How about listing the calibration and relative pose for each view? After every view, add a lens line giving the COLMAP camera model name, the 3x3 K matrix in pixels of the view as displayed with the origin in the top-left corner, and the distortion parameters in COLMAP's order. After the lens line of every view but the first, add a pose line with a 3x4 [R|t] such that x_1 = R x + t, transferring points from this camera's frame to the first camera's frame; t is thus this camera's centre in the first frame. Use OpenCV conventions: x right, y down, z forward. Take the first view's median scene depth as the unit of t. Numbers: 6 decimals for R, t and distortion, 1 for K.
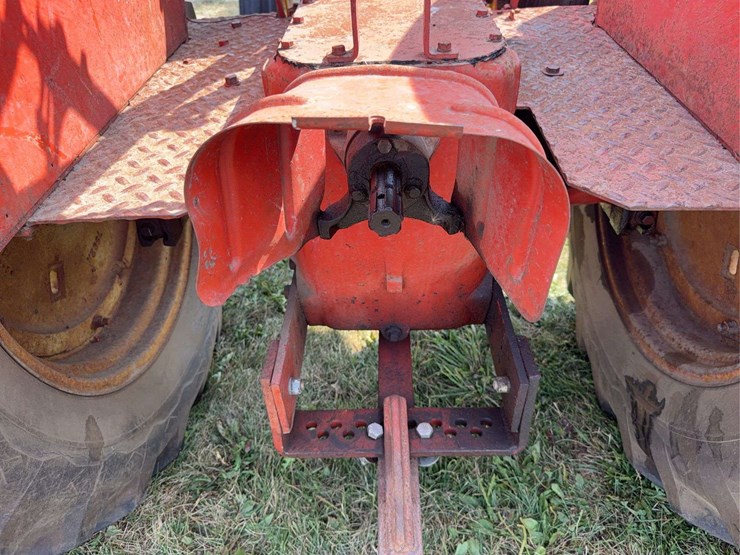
lens RADIAL K [[522.6, 0, 374.0], [0, 522.6, 280.4], [0, 0, 1]] dist [0.091534, -0.153913]
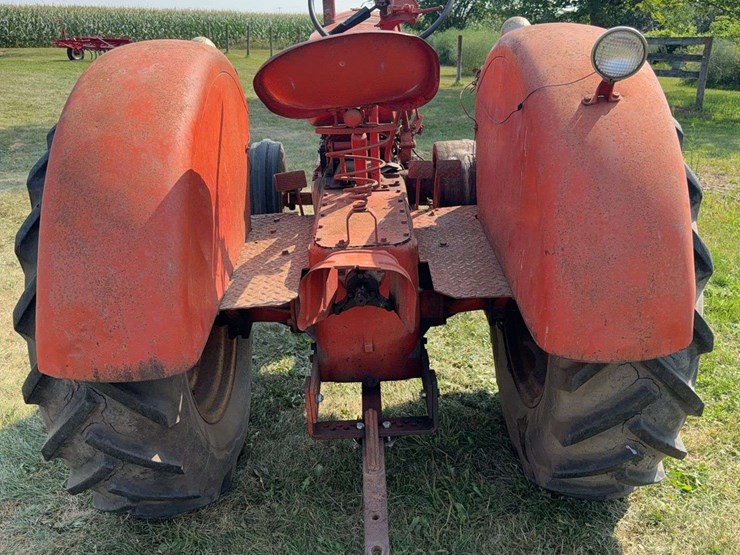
lens RADIAL K [[694.0, 0, 370.9], [0, 694.0, 287.5], [0, 0, 1]] dist [0.155714, -0.292393]
pose [[0.999555, -0.023020, 0.018995, 0.002409], [0.027403, 0.960017, -0.278596, 0.408522], [-0.011822, 0.278993, 0.960220, -1.238909]]
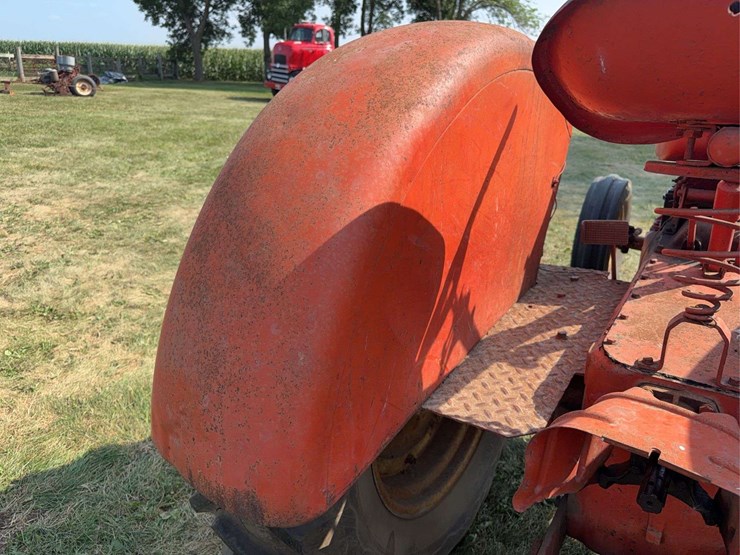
lens RADIAL K [[525.2, 0, 374.1], [0, 525.2, 277.8], [0, 0, 1]] dist [0.049126, -0.079820]
pose [[0.832258, 0.208147, -0.513831, 0.003503], [-0.344004, 0.920721, -0.184213, -0.073715], [0.434751, 0.330072, 0.837881, -0.355271]]
